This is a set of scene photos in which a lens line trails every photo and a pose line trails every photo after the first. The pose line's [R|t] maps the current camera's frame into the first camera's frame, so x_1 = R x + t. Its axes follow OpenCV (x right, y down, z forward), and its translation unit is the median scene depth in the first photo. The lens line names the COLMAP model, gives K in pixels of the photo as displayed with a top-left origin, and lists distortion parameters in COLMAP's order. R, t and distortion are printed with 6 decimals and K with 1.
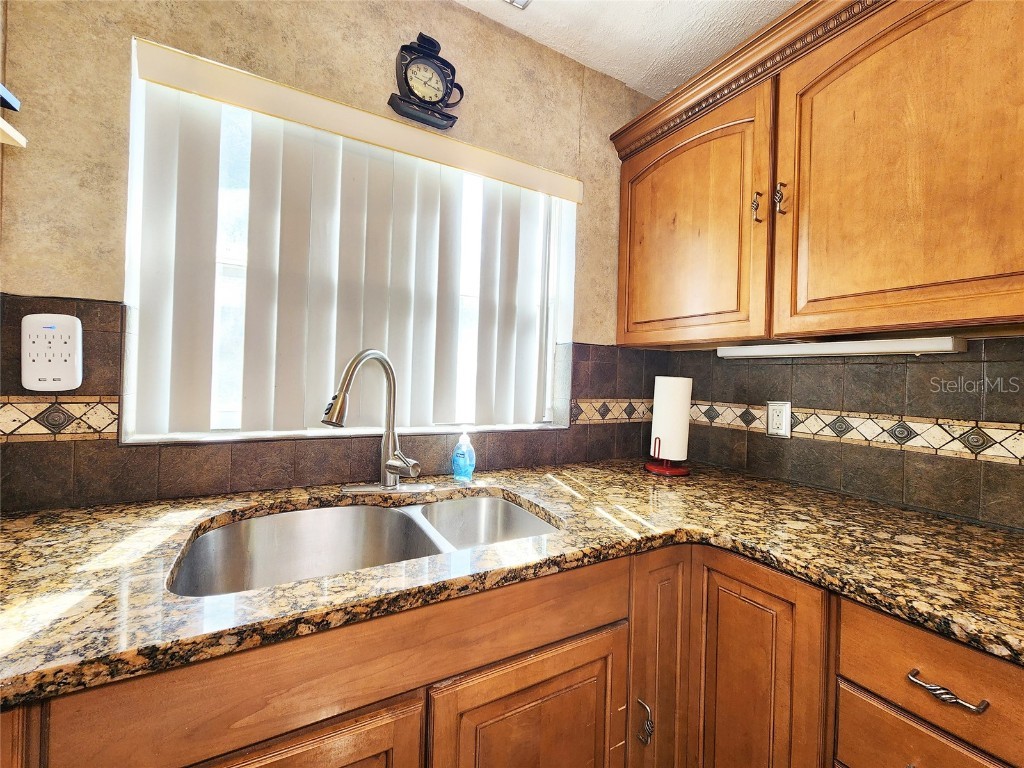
lens RADIAL K [[419.2, 0, 516.4], [0, 419.2, 361.2], [0, 0, 1]] dist [-0.002206, -0.000566]
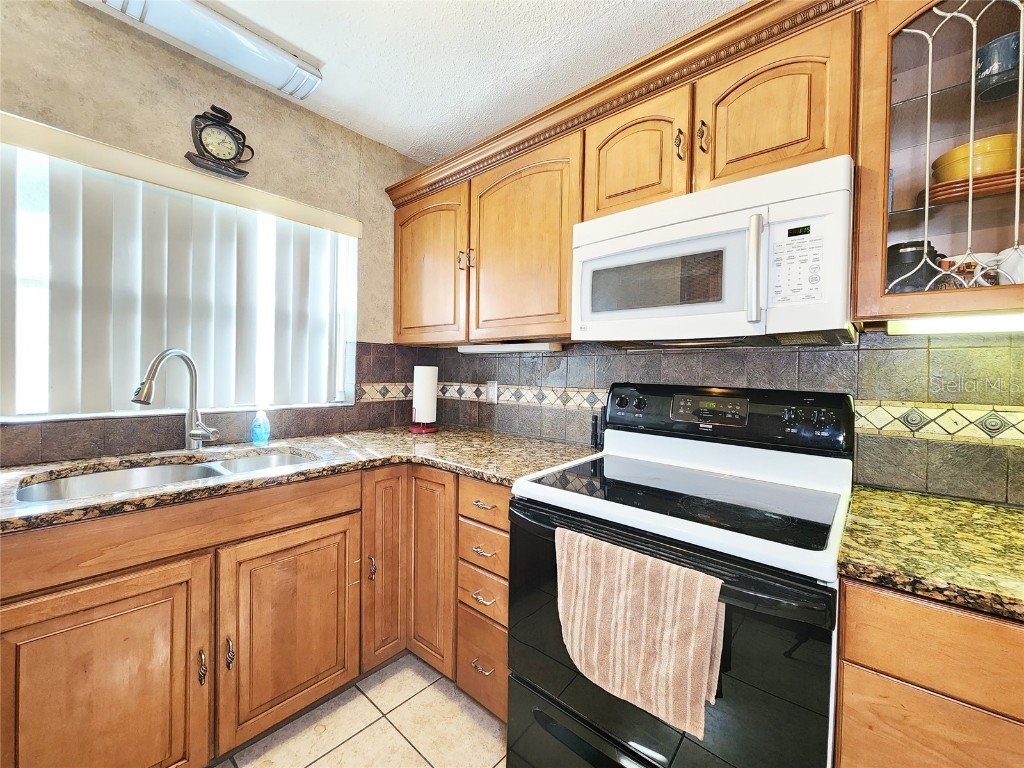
lens RADIAL K [[414.3, 0, 511.6], [0, 414.3, 366.1], [0, 0, 1]] dist [-0.000580, 0.000600]
pose [[0.945468, -0.012631, 0.325471, 0.260780], [0.001221, 0.999378, 0.035238, -0.019336], [-0.325713, -0.032919, 0.944895, -0.650729]]
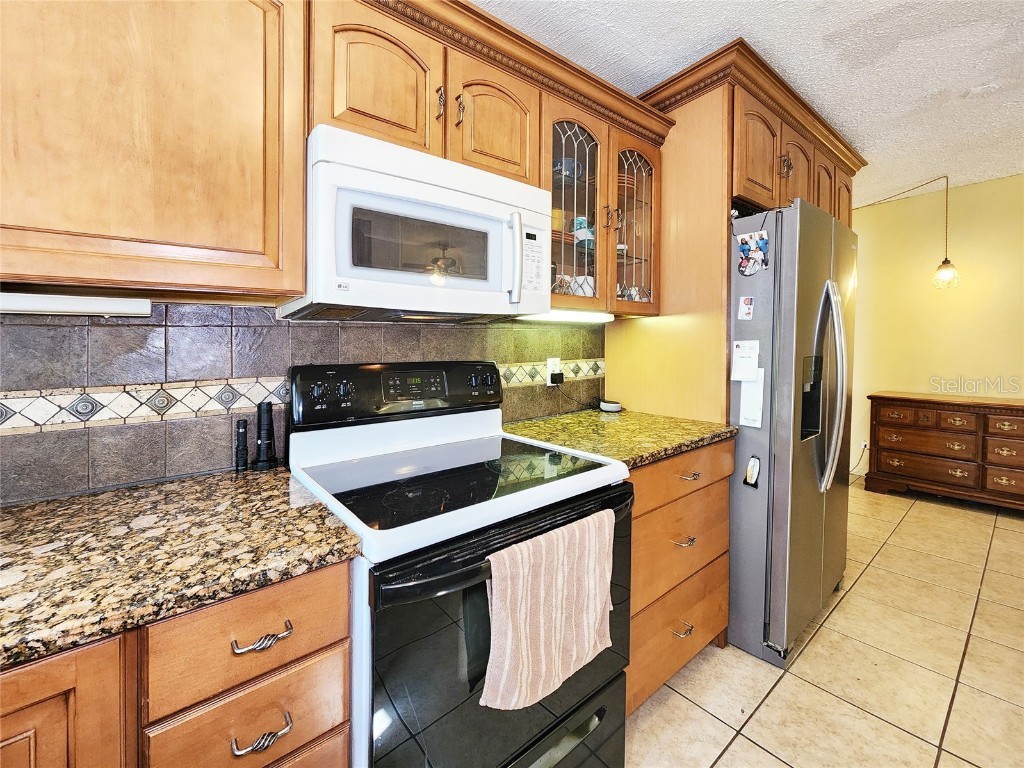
lens RADIAL K [[430.9, 0, 483.5], [0, 430.9, 350.4], [0, 0, 1]] dist [0.001099, 0.000037]
pose [[-0.141389, -0.035377, 0.989322, -0.060824], [-0.025571, 0.999158, 0.032074, 0.007044], [-0.989624, -0.020763, -0.142175, 0.352803]]
